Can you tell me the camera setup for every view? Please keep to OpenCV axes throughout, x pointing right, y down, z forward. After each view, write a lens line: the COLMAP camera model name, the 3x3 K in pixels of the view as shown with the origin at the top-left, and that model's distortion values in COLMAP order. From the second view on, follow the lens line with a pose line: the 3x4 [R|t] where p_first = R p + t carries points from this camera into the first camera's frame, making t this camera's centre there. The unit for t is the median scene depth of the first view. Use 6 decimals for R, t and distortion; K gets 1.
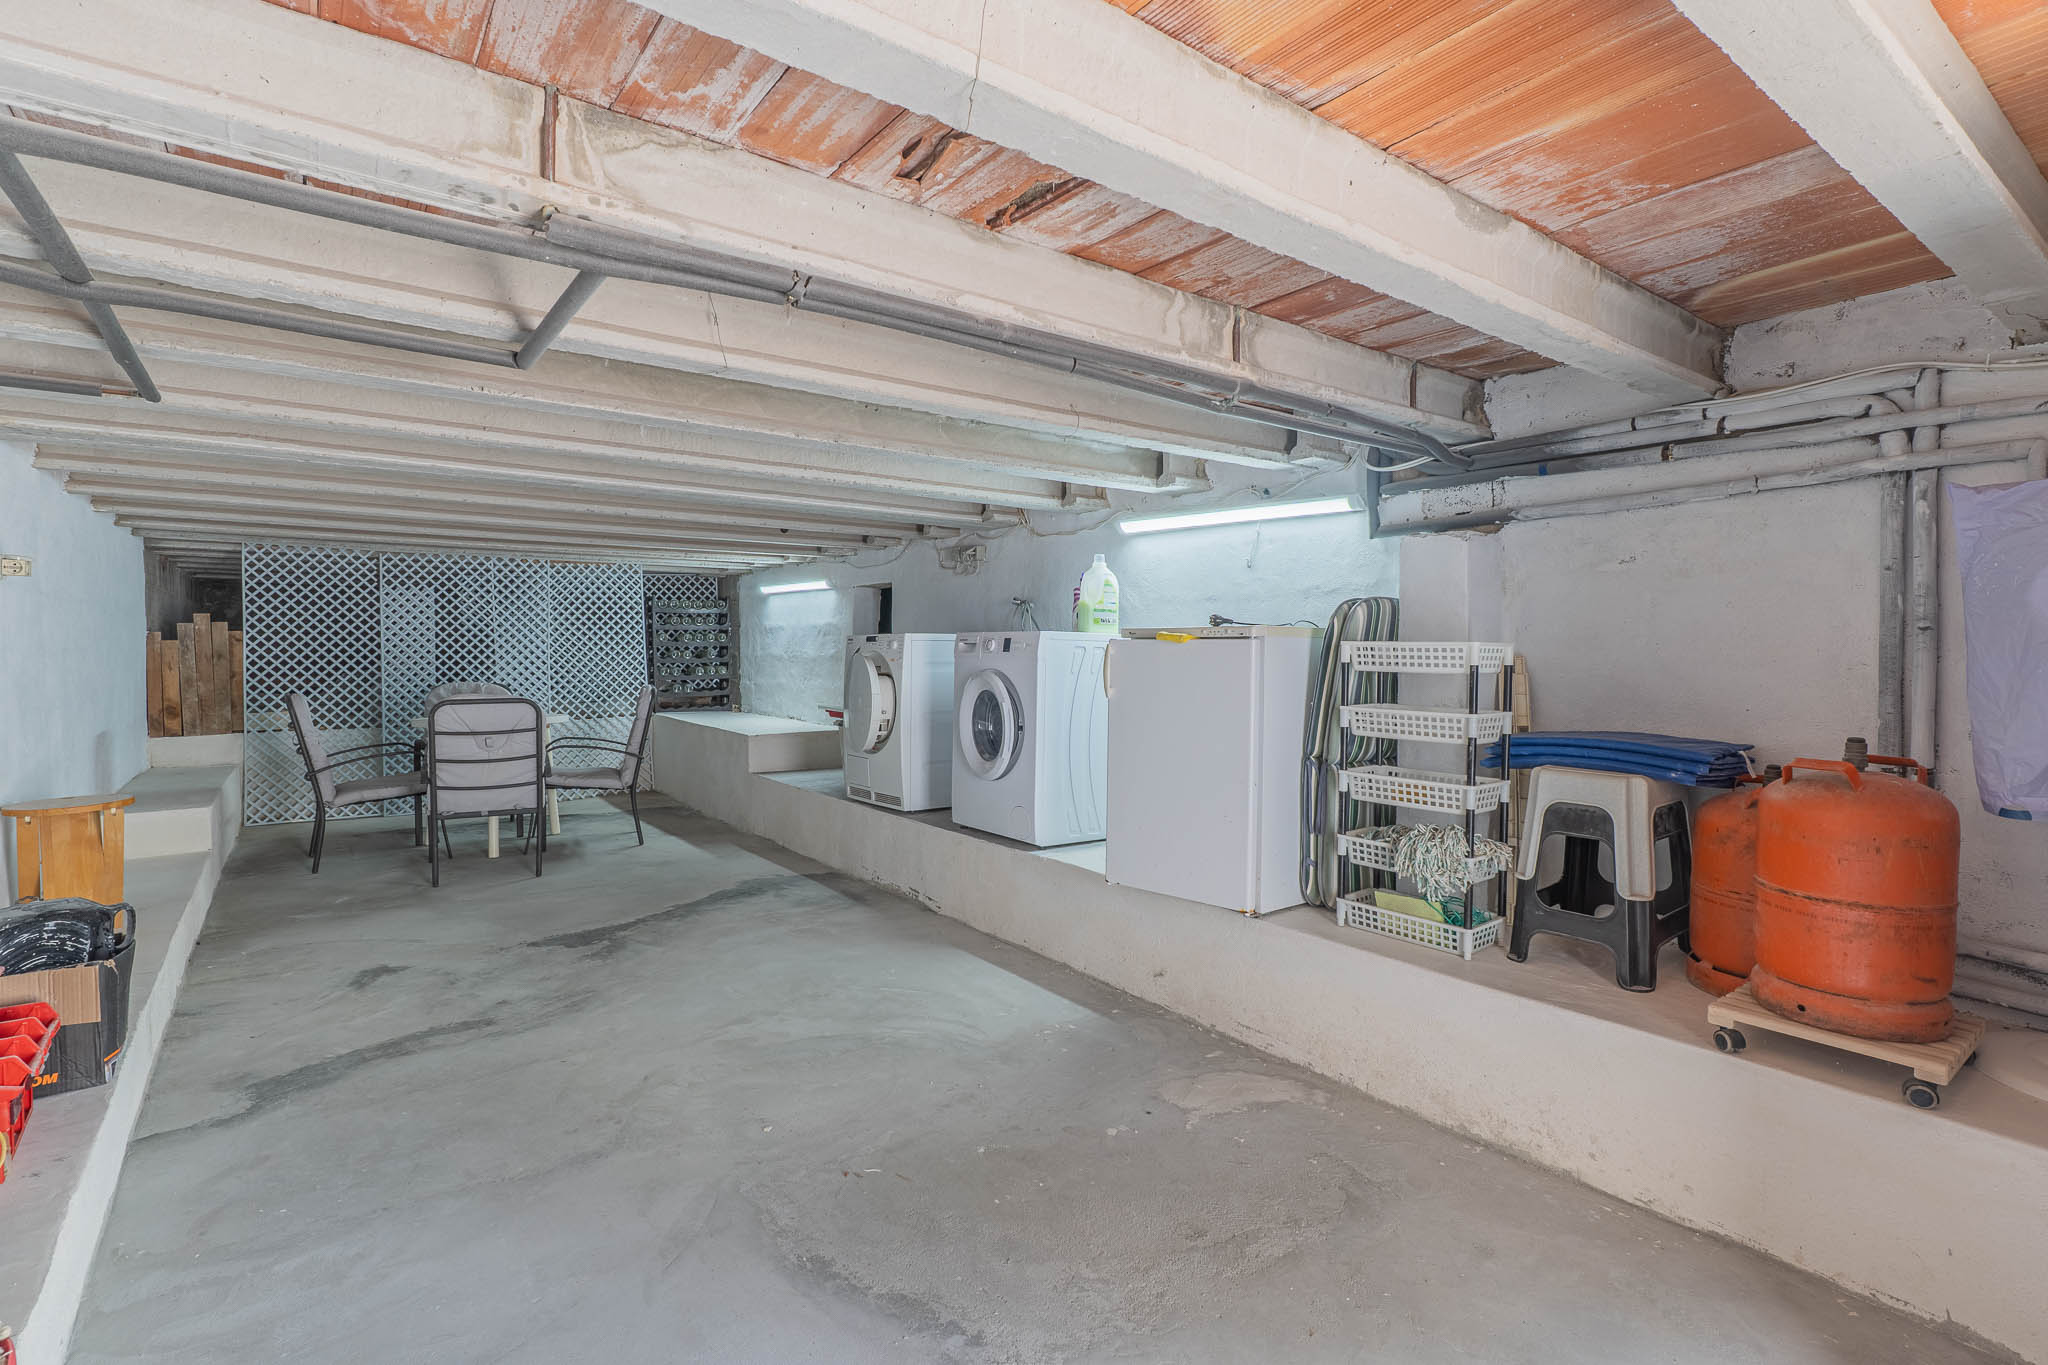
lens RADIAL K [[989.4, 0, 1028.7], [0, 989.4, 670.3], [0, 0, 1]] dist [0.001934, -0.001589]
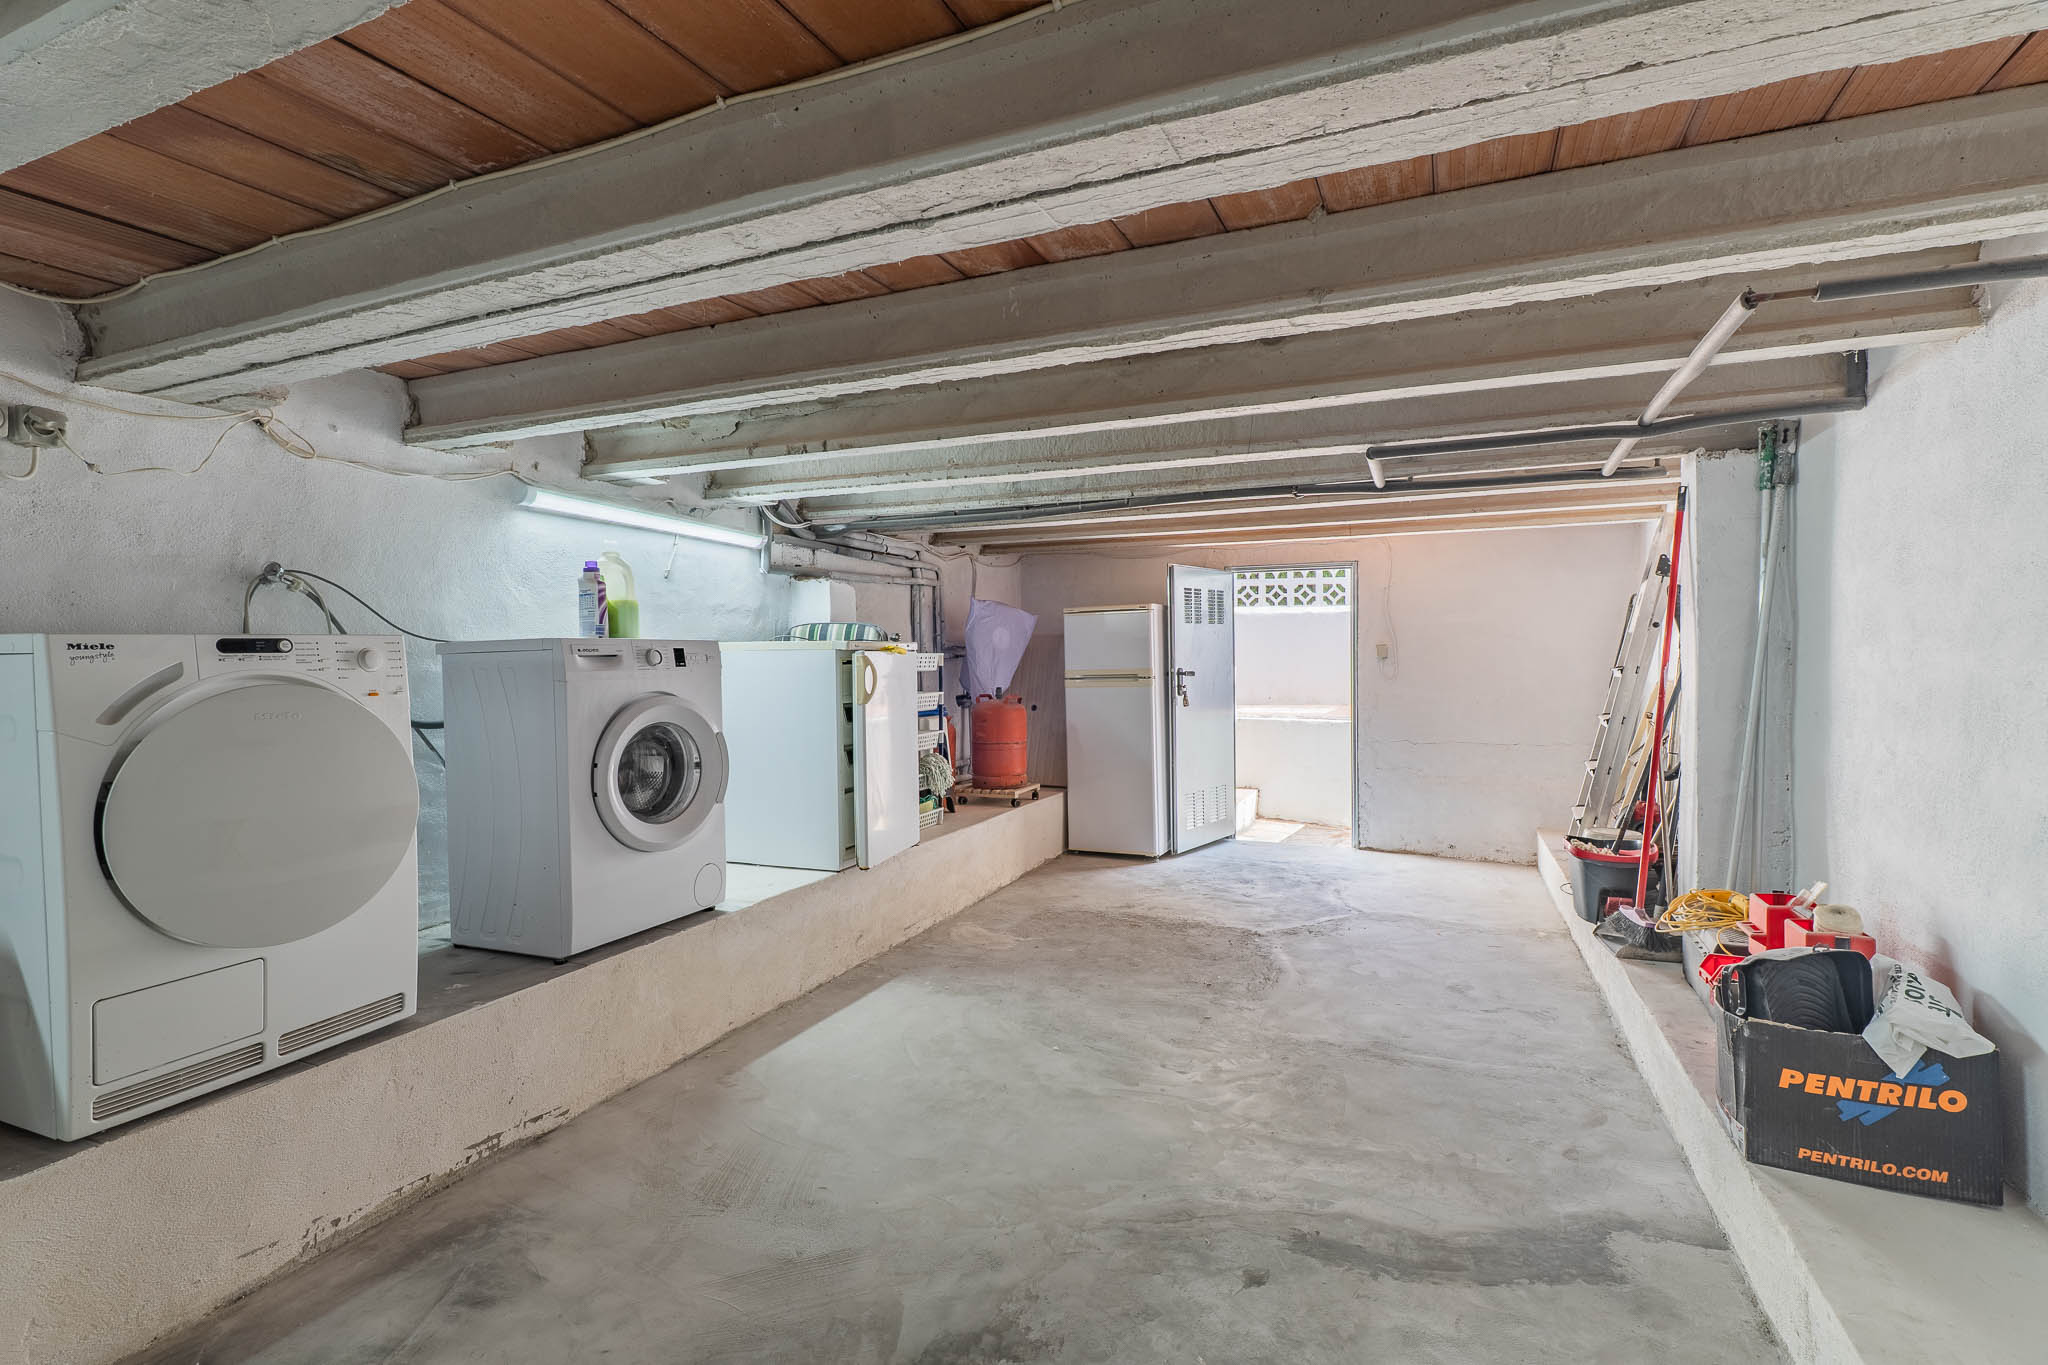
lens RADIAL K [[989.4, 0, 1020.1], [0, 989.4, 677.4], [0, 0, 1]] dist [0.001934, -0.001589]
pose [[-0.508217, -0.024456, 0.860882, -0.970857], [0.019813, 0.999000, 0.040075, -0.043743], [-0.861001, 0.037423, -0.507225, 1.426325]]
